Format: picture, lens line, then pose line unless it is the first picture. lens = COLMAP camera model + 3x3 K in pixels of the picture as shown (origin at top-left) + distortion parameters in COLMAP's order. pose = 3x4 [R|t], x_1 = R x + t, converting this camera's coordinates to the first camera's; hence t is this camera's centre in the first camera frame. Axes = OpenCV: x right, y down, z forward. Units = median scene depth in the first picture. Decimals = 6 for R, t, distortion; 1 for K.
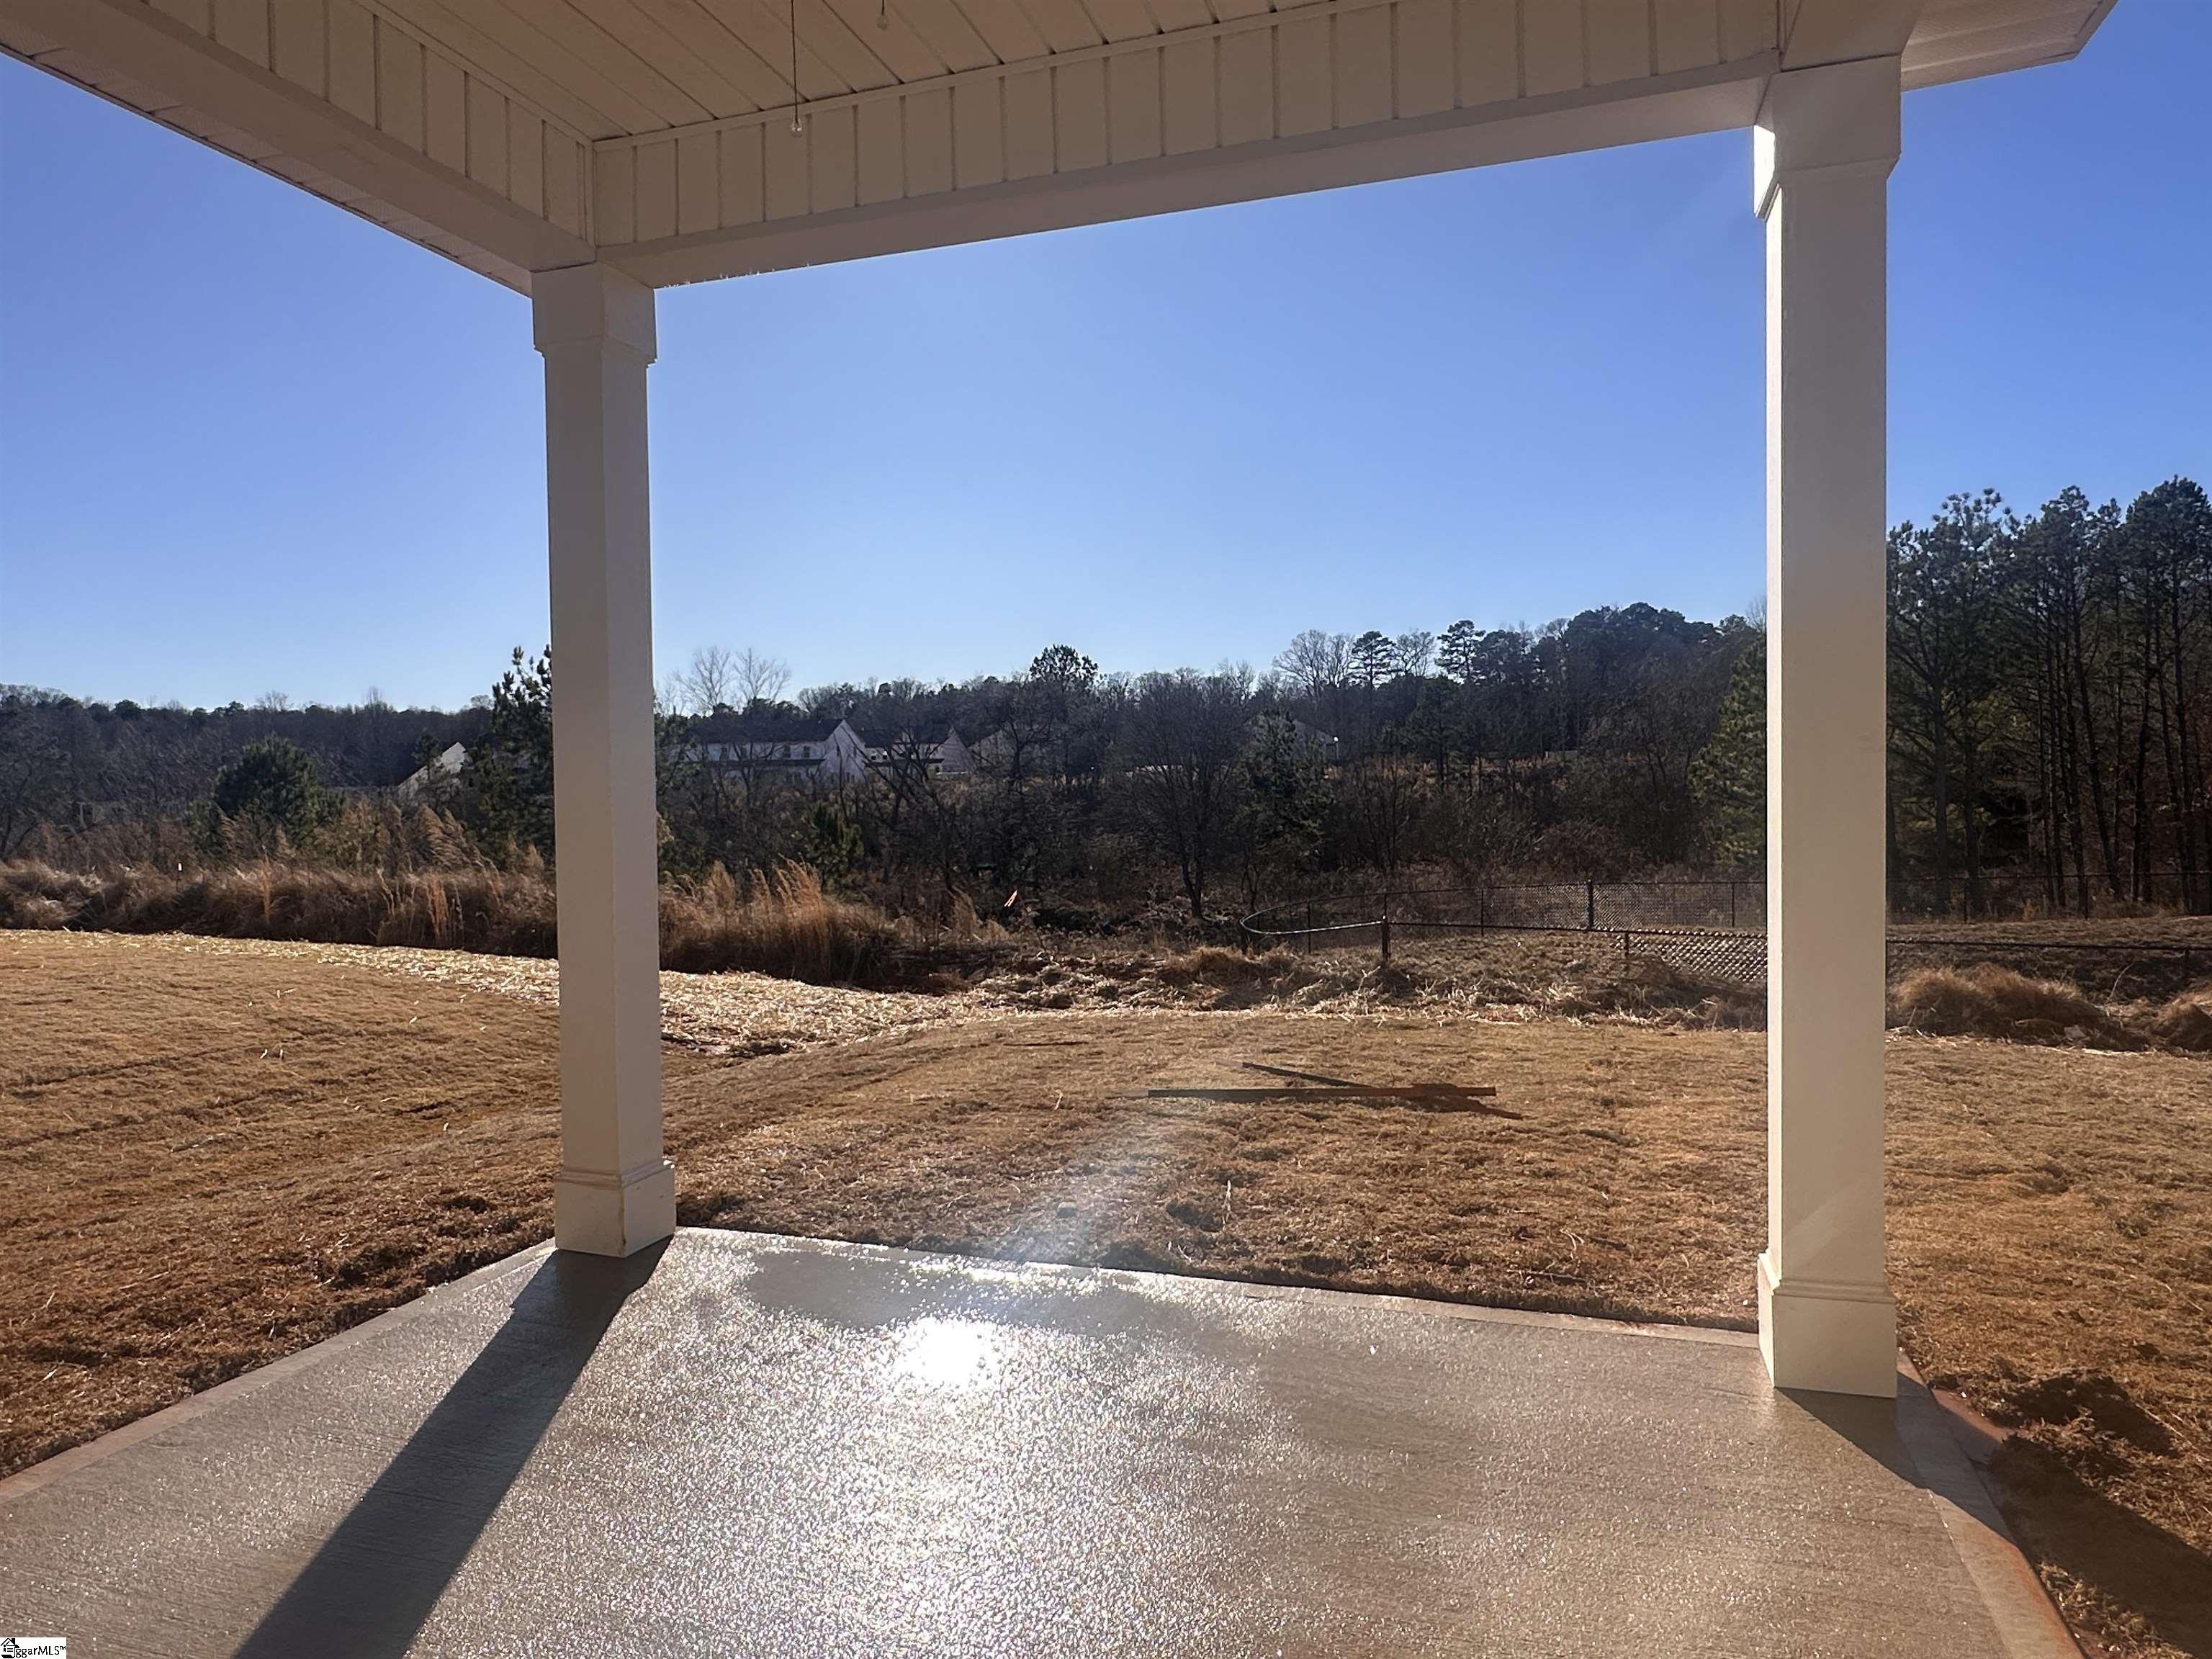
lens RADIAL K [[1401.3, 0, 1107.5], [0, 1401.3, 830.7], [0, 0, 1]] dist [-0.002357, 0.001119]
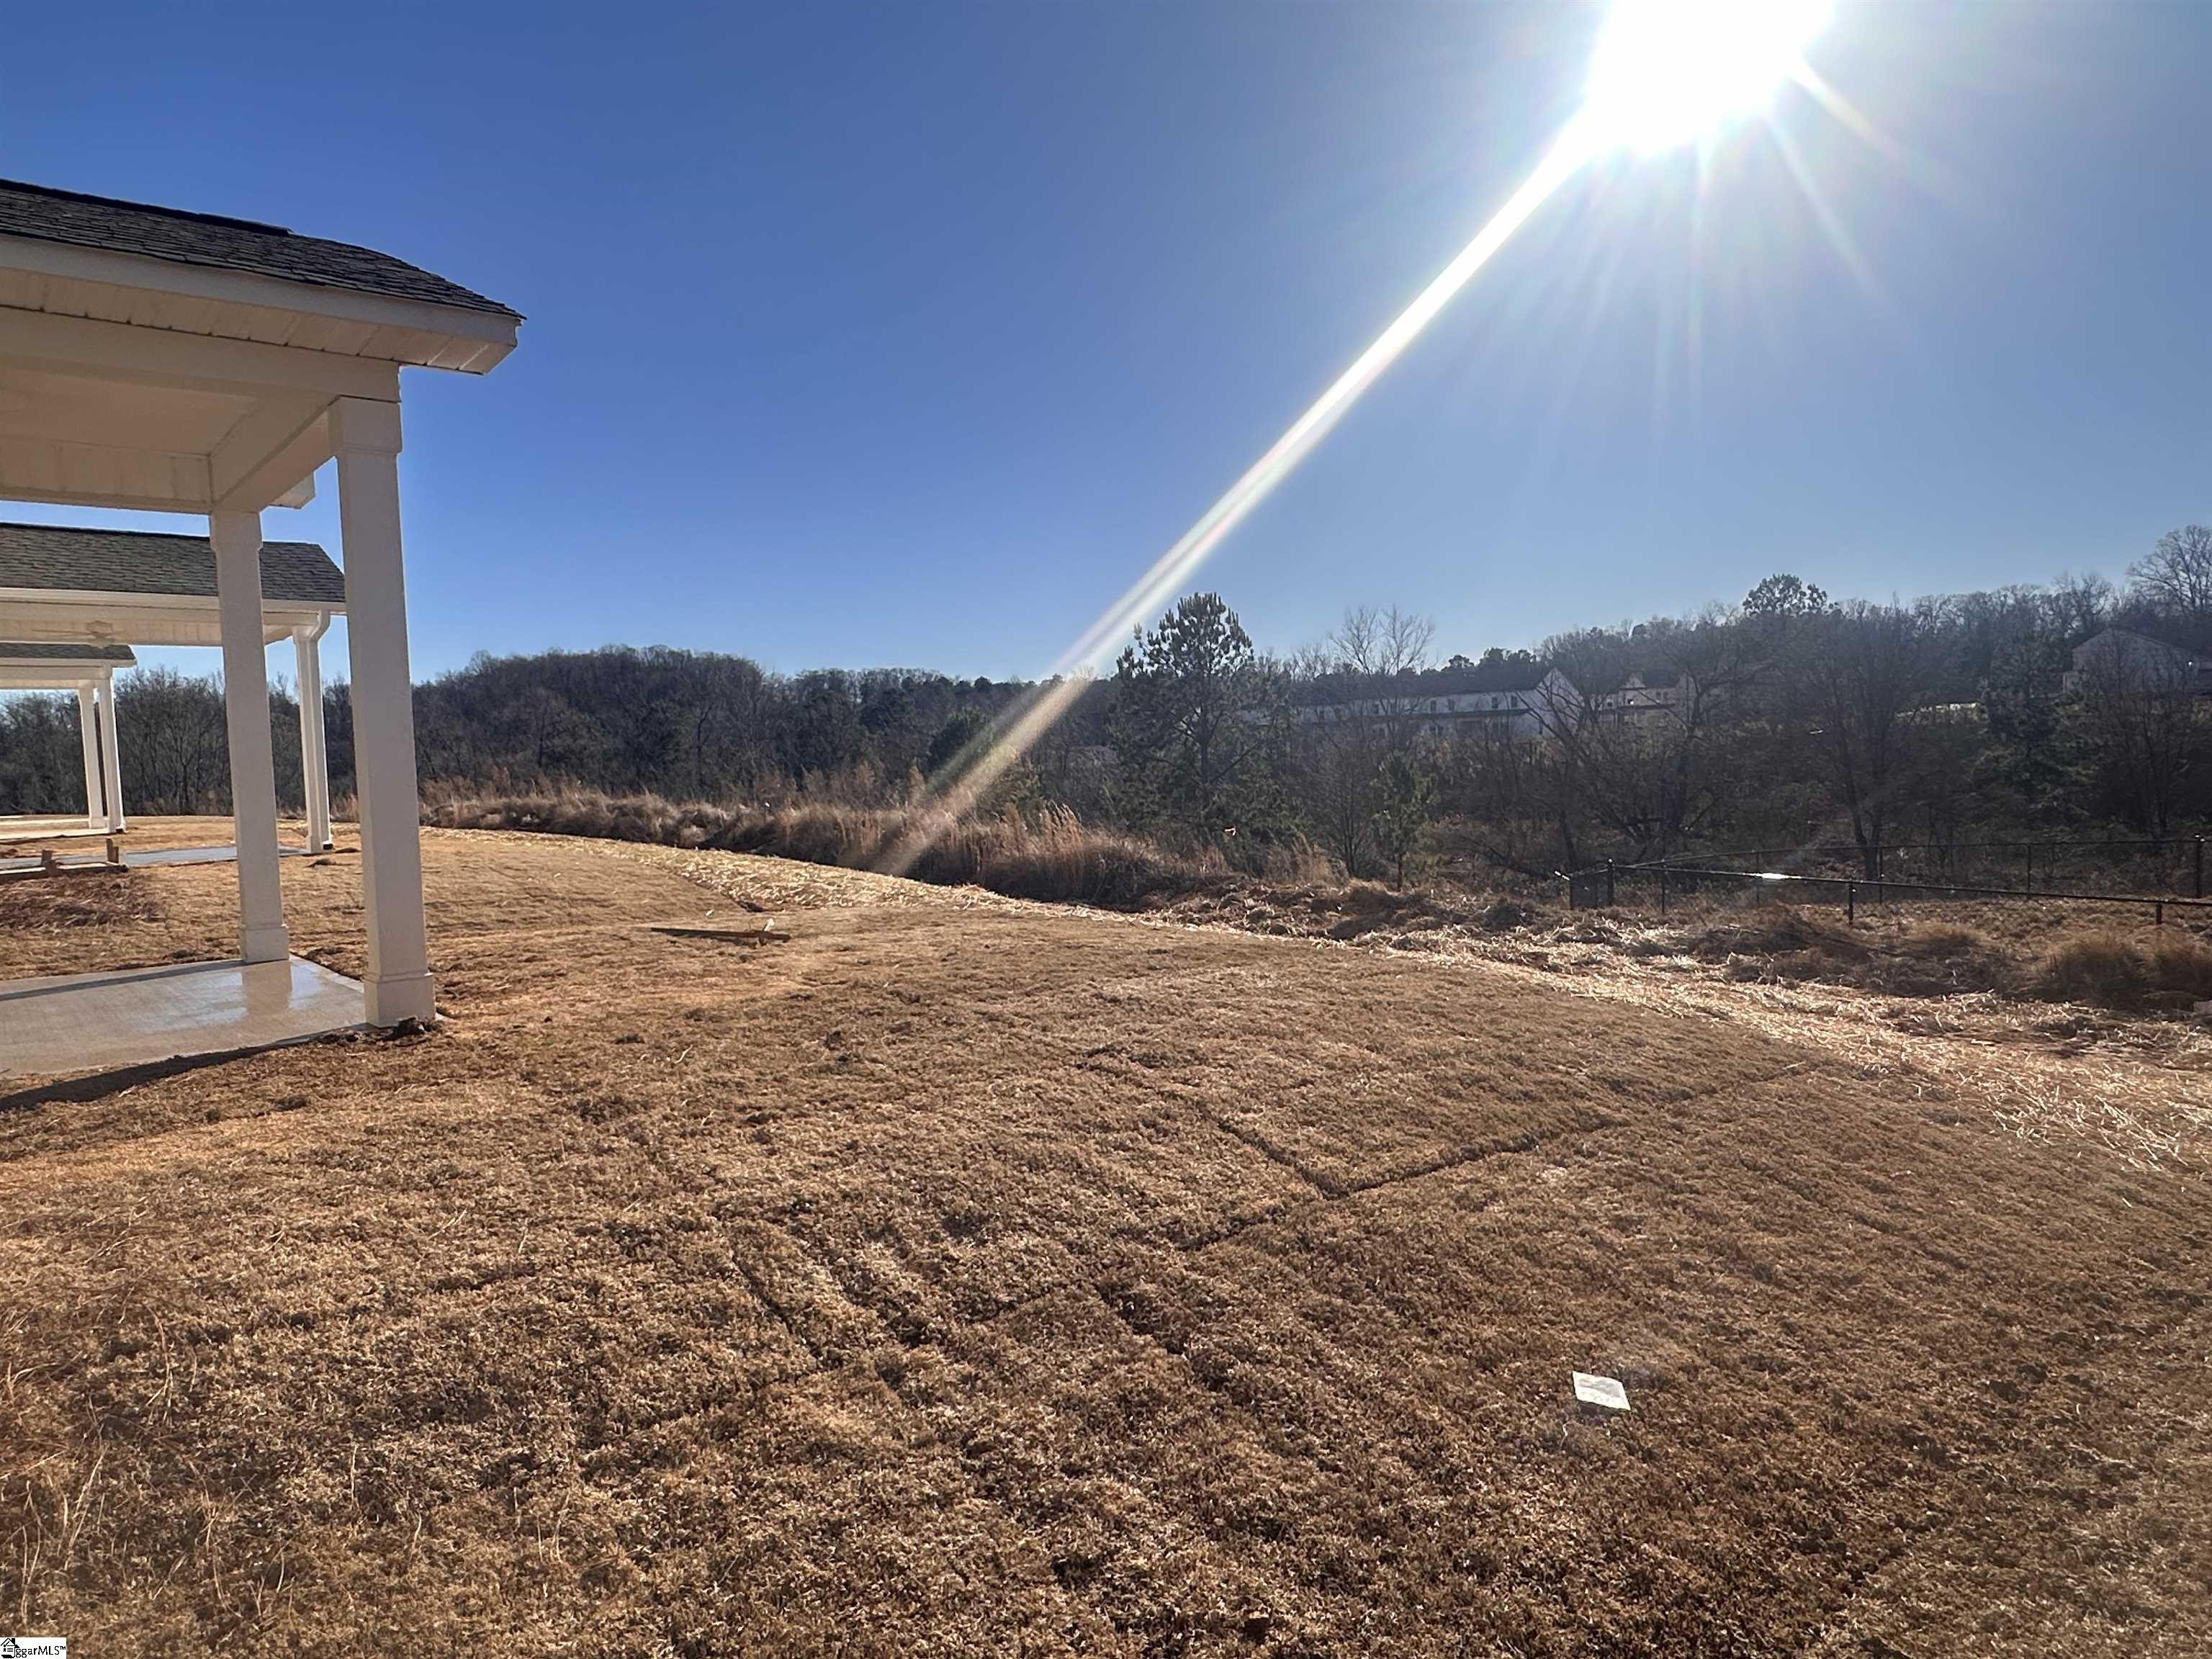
lens RADIAL K [[1401.3, 0, 1105.9], [0, 1401.3, 832.2], [0, 0, 1]] dist [-0.002357, 0.001119]
pose [[0.828739, 0.021142, -0.559236, 0.113962], [-0.001715, 0.999377, 0.035240, 0.002432], [0.559633, -0.028246, 0.828259, 0.006414]]
